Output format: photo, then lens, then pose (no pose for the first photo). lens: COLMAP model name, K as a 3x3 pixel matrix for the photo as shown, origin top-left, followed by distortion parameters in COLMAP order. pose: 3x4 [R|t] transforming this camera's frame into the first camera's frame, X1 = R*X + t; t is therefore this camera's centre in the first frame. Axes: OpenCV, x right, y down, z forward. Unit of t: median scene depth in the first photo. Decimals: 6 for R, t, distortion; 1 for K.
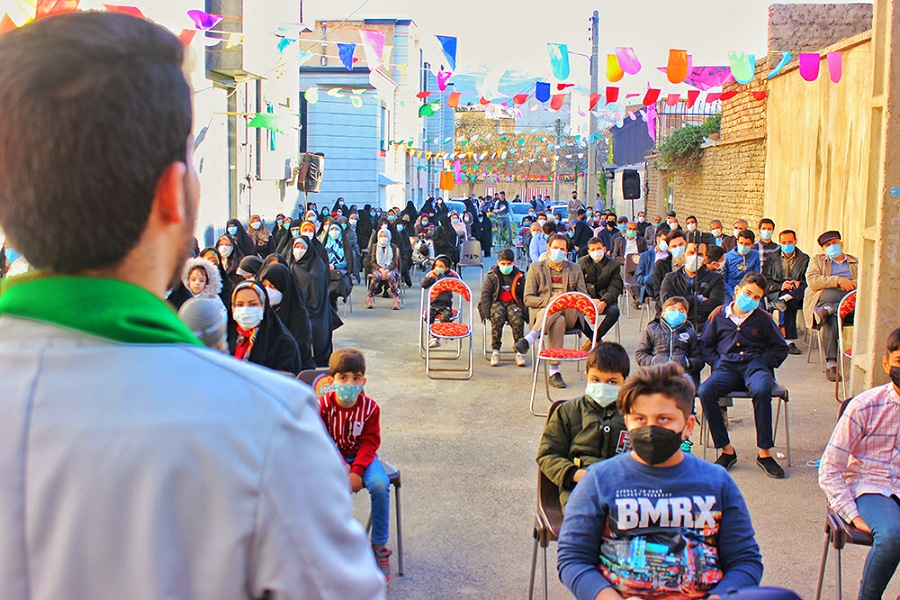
lens RADIAL K [[1197.3, 0, 450.4], [0, 1197.3, 302.0], [0, 0, 1]] dist [-0.001848, 0.000000]
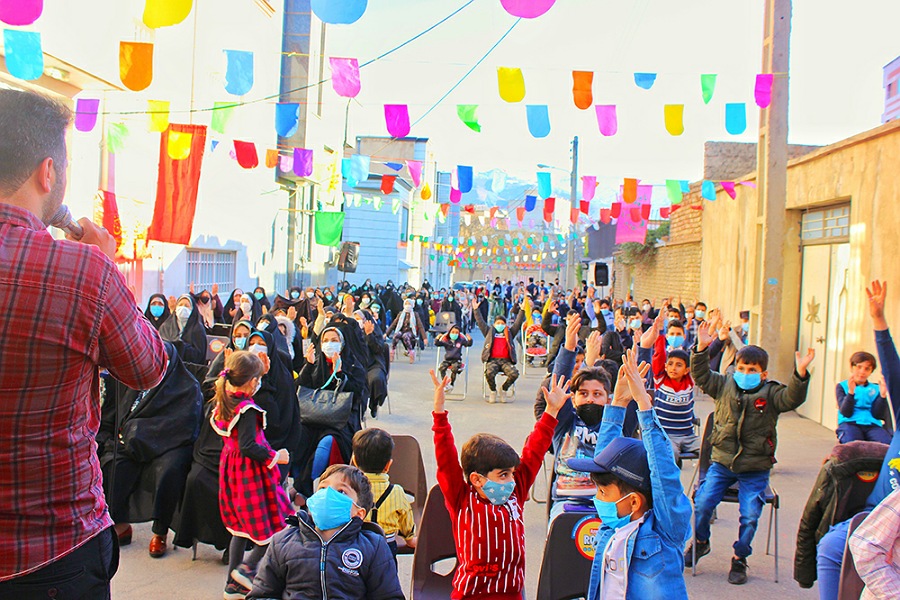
lens RADIAL K [[1086.6, 0, 447.9], [0, 1086.6, 298.9], [0, 0, 1]] dist [0.023495, 0.000000]
pose [[0.999545, 0.030089, 0.002140, -0.013243], [-0.029852, 0.996867, -0.073245, 0.019052], [-0.004337, 0.073148, 0.997312, -0.161103]]
